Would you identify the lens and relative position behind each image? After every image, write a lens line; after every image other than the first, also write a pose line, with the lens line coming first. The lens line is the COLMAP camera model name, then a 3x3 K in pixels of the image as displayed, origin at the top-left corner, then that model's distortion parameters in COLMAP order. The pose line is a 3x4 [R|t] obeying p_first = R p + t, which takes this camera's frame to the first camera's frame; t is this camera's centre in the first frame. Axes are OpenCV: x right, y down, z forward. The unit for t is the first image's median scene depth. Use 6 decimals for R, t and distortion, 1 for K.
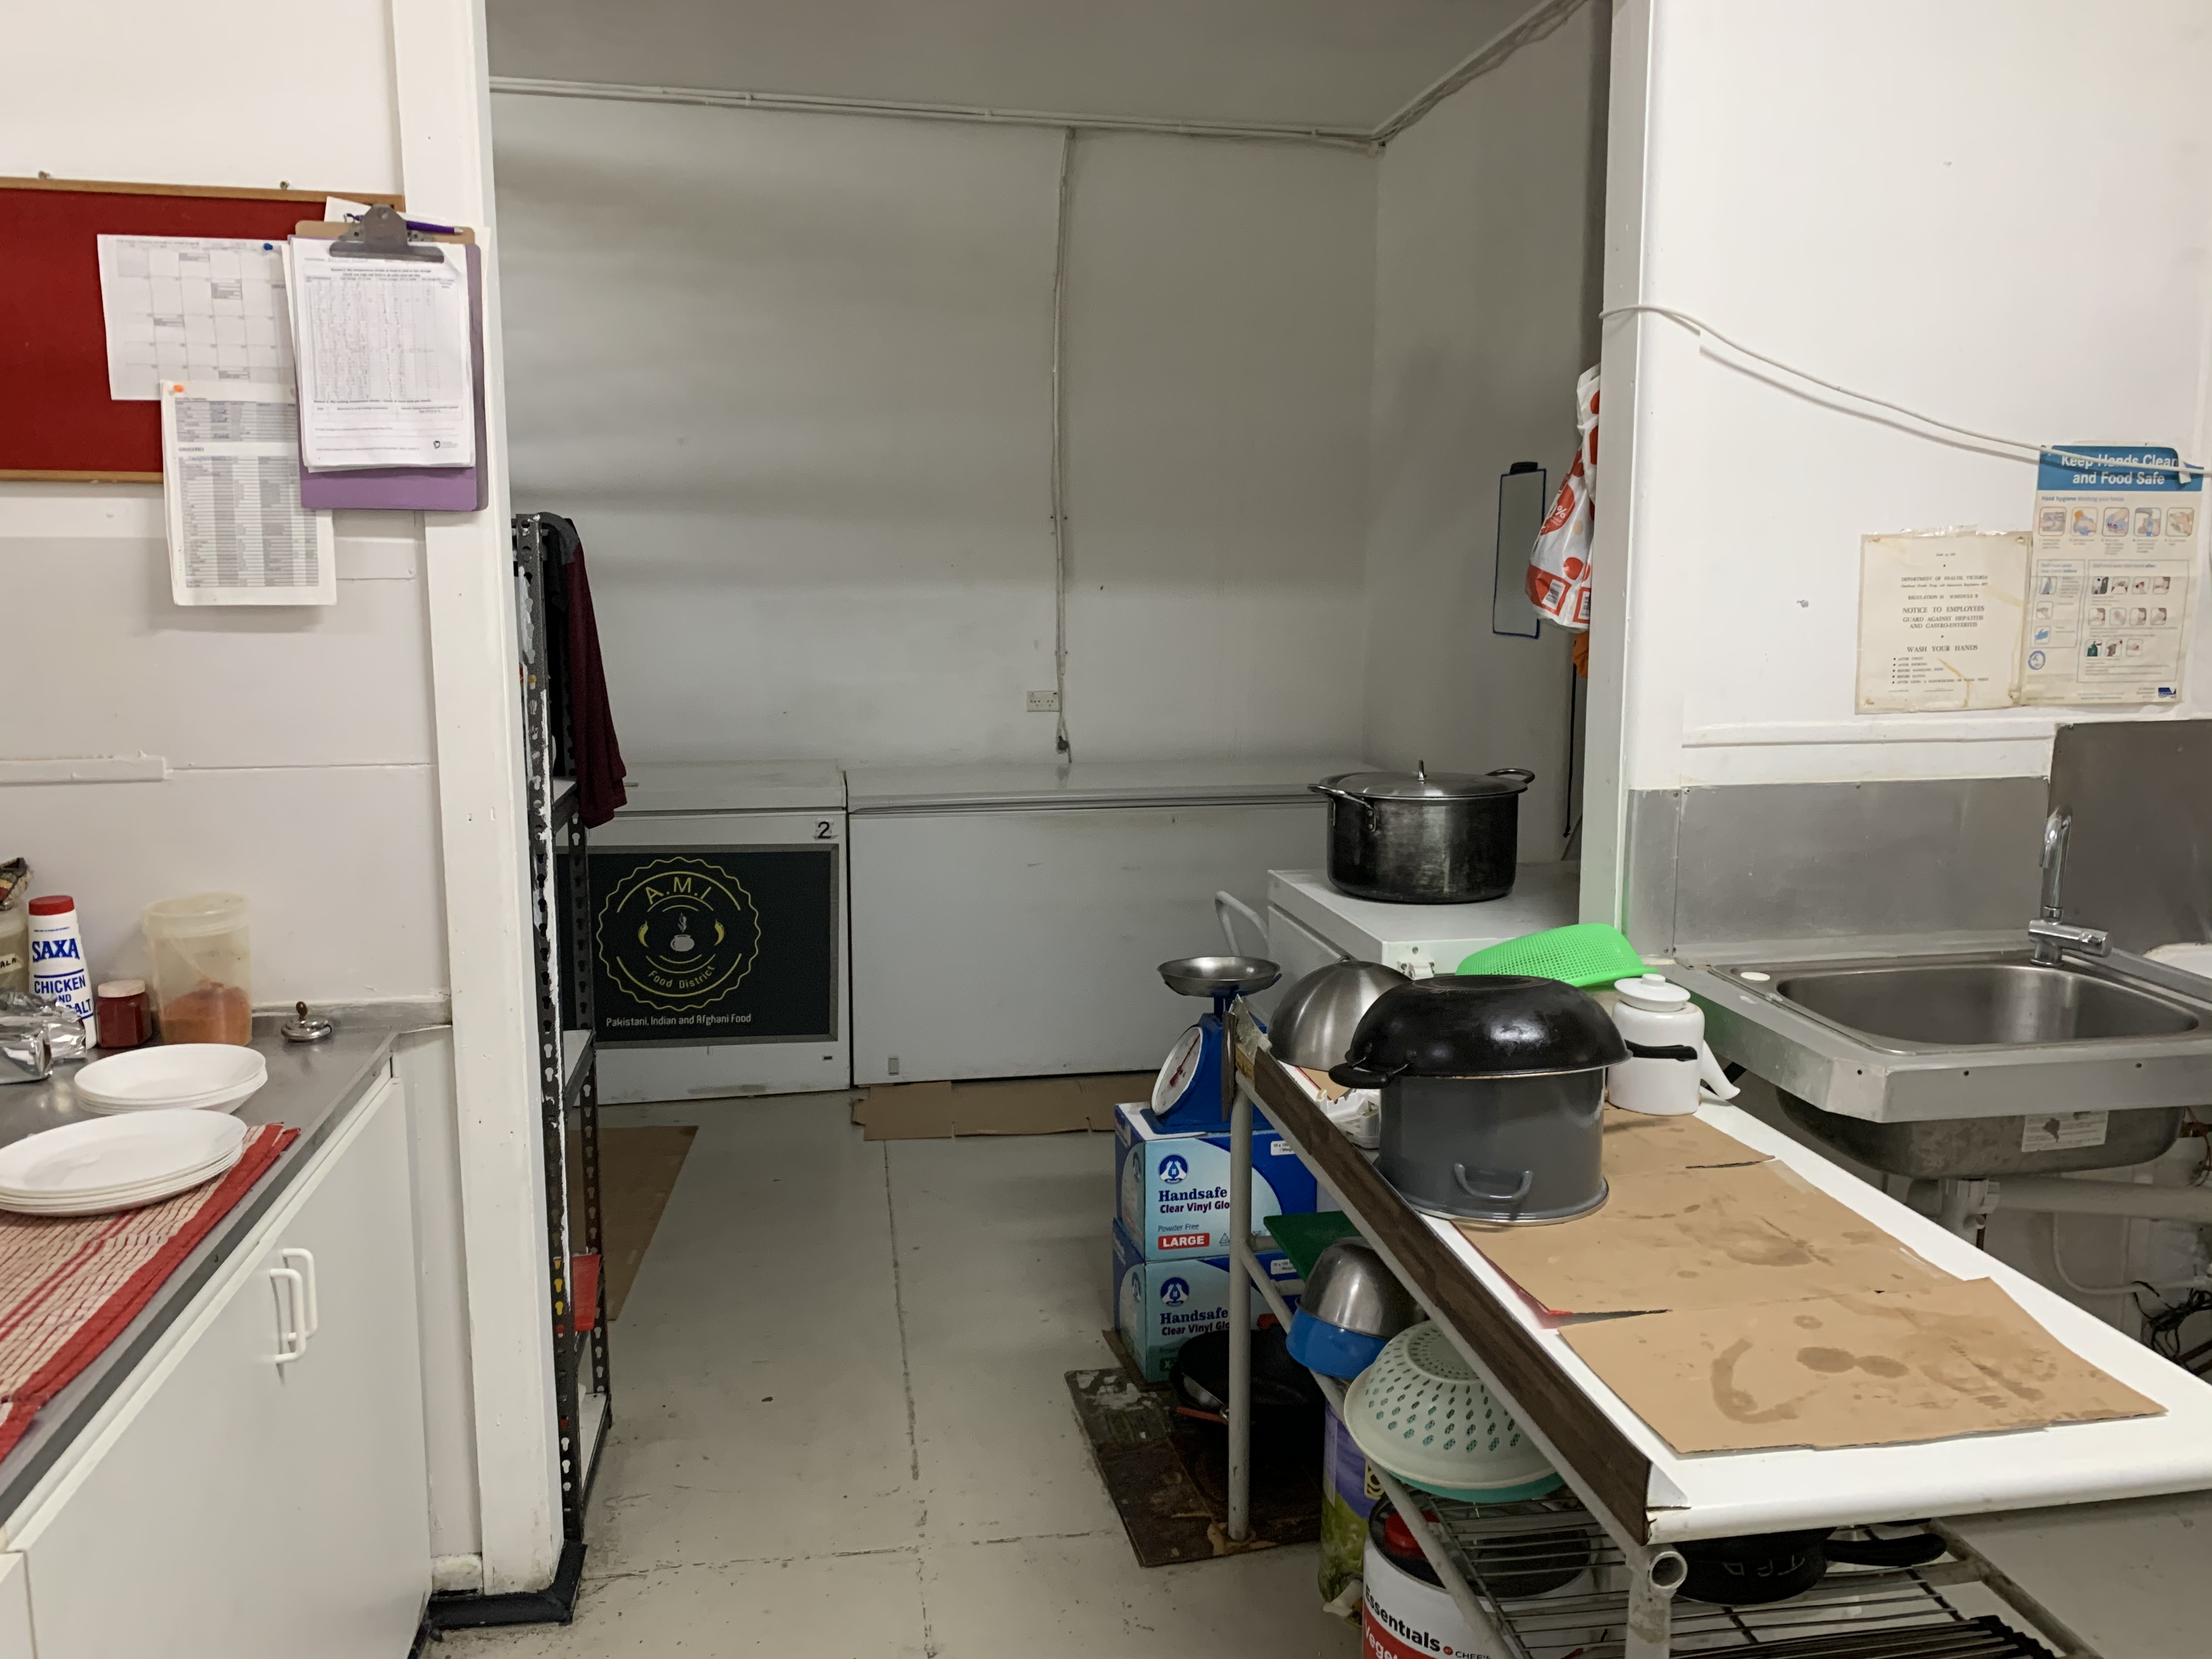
lens RADIAL K [[1744.8, 0, 1024.4], [0, 1744.8, 787.5], [0, 0, 1]] dist [0.043247, -0.043773]
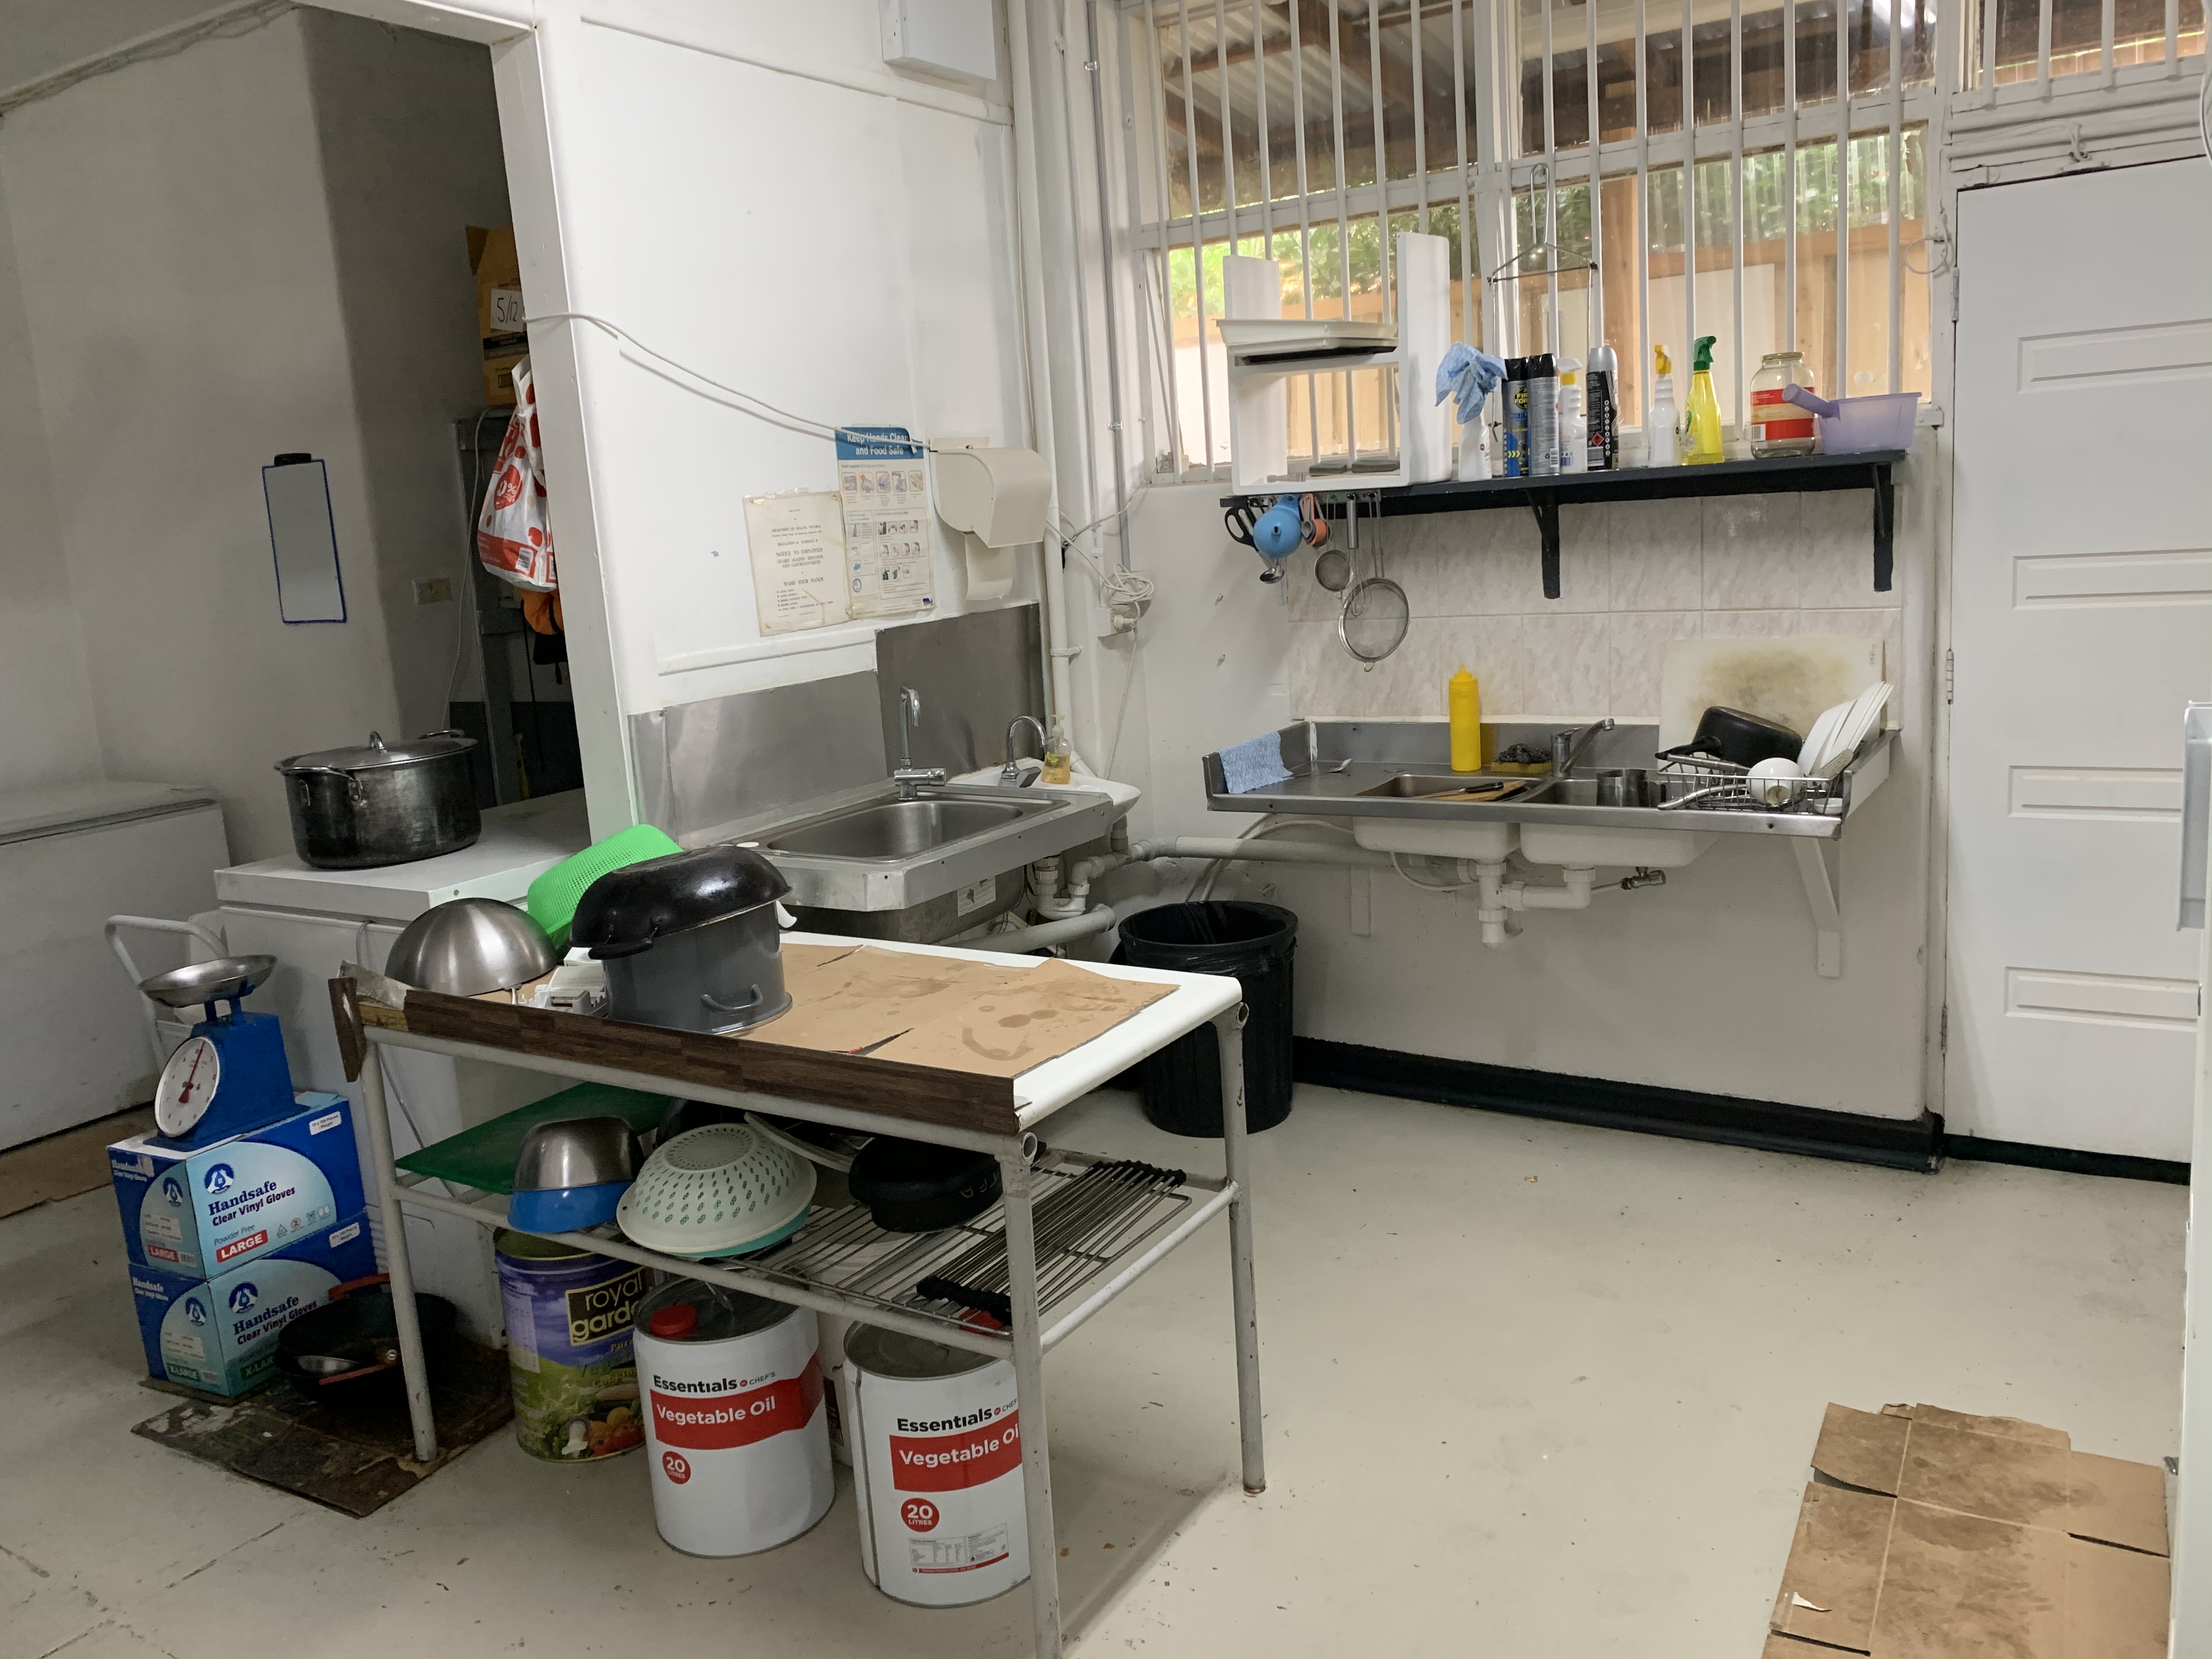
lens RADIAL K [[1744.8, 0, 1111.3], [0, 1744.8, 813.2], [0, 0, 1]] dist [0.043247, -0.043773]
pose [[0.661929, -0.174064, 0.729076, -0.315070], [0.164174, 0.982713, 0.085565, 0.018094], [-0.731367, 0.063058, 0.679063, -0.055554]]
